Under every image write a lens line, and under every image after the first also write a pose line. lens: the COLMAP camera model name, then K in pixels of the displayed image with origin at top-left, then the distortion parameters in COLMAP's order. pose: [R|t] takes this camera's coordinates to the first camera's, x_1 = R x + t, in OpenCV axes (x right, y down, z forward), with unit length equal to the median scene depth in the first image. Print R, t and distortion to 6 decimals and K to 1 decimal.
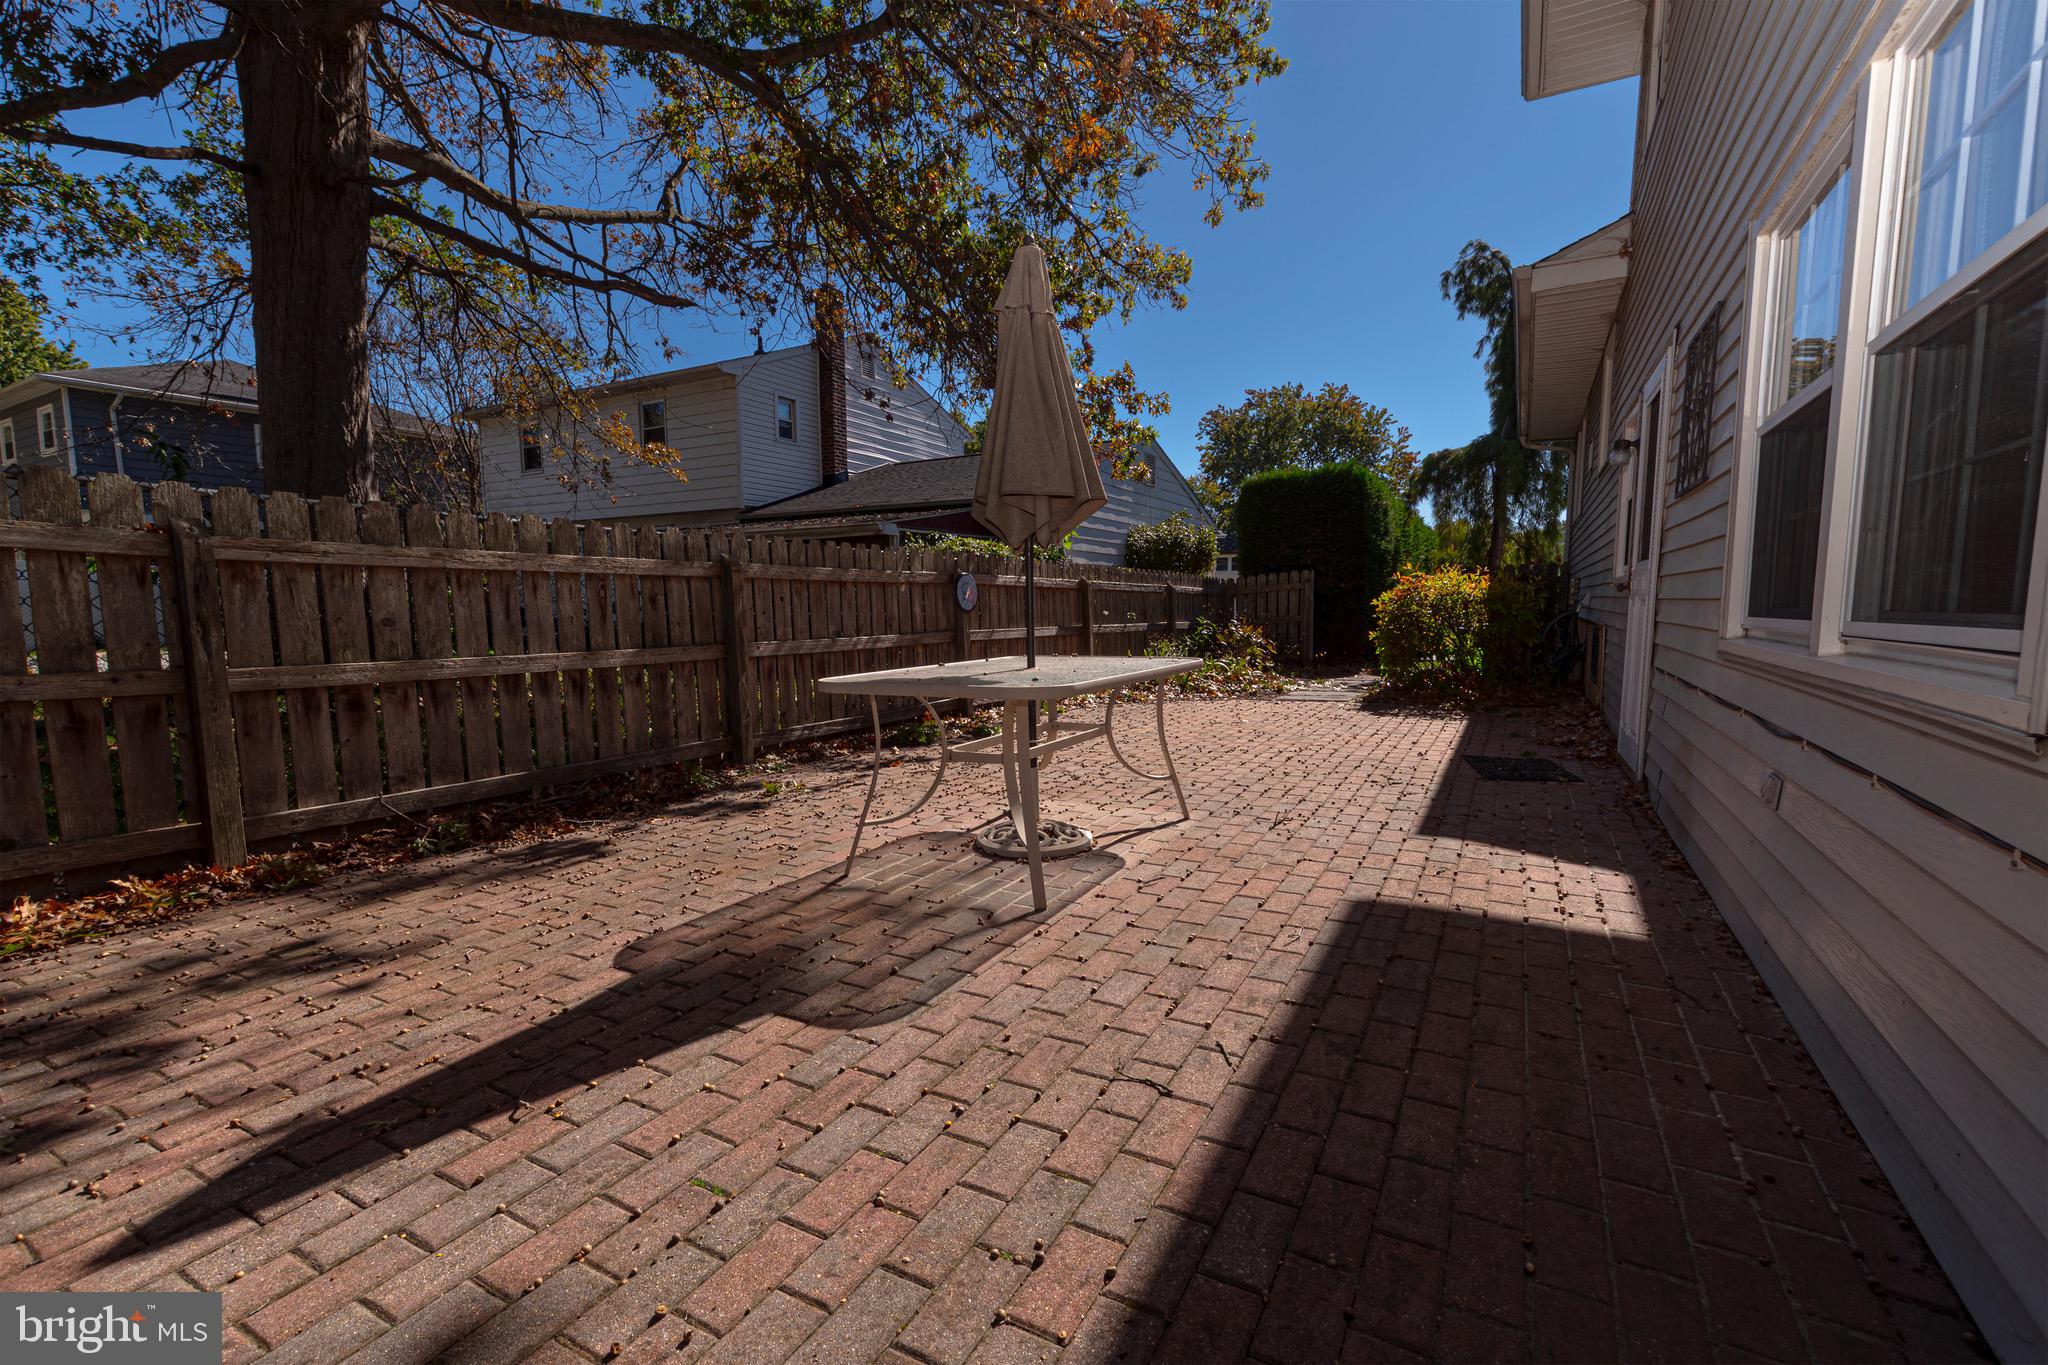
lens RADIAL K [[880.4, 0, 1019.9], [0, 880.4, 683.3], [0, 0, 1]] dist [0.008081, -0.004091]
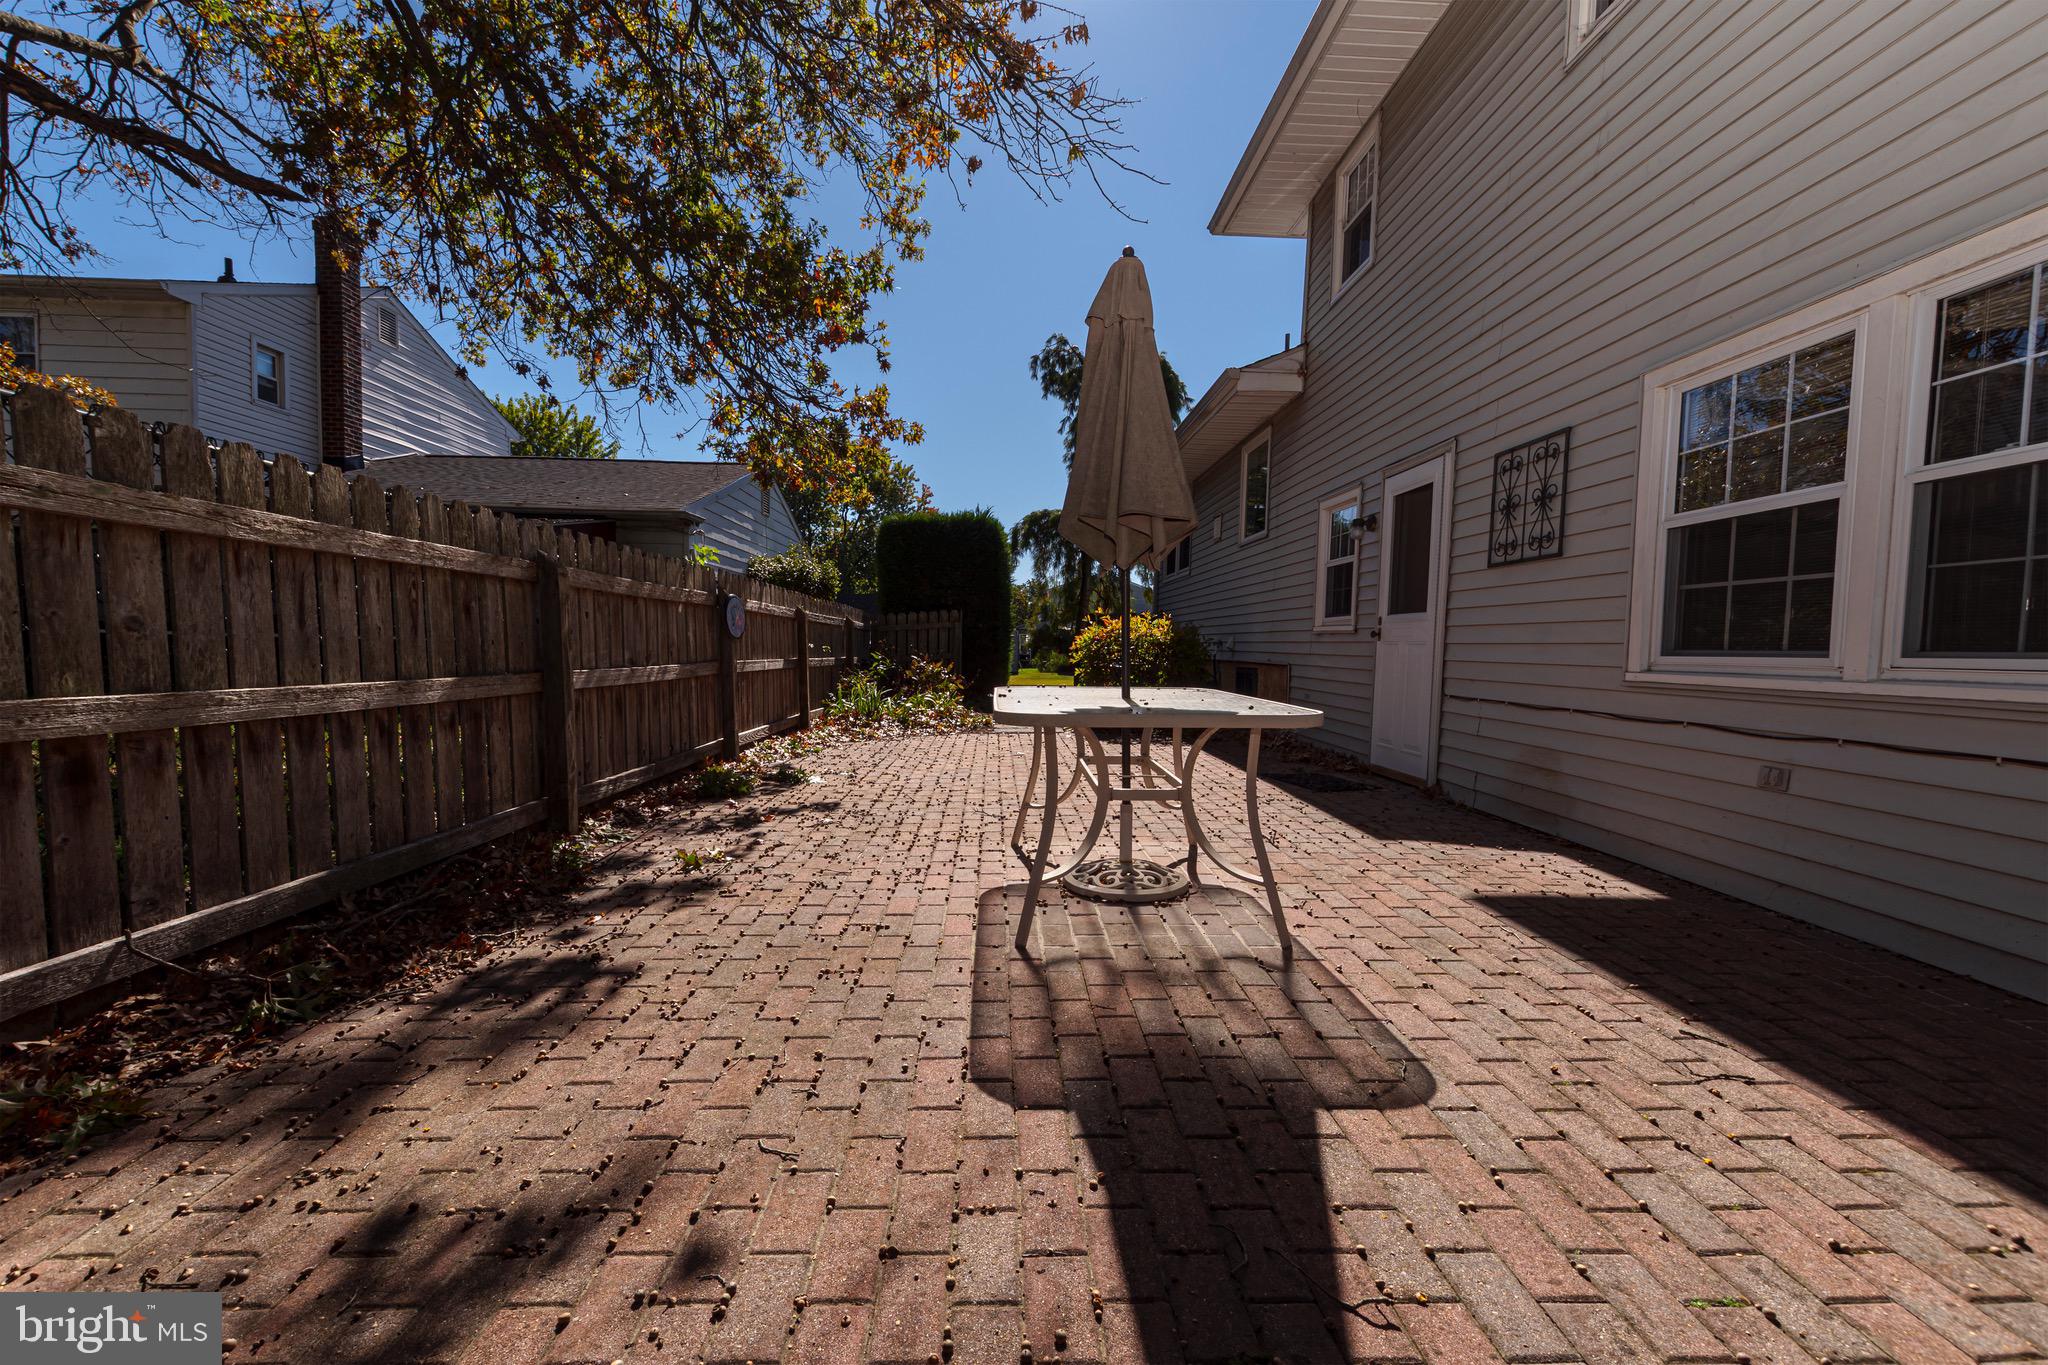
lens RADIAL K [[880.4, 0, 1019.9], [0, 880.4, 683.3], [0, 0, 1]] dist [0.008081, -0.004091]
pose [[0.857376, 0.003238, 0.514681, -0.540655], [0.019166, 0.999086, -0.038214, 0.000857], [-0.514334, 0.042628, 0.856530, 0.238387]]
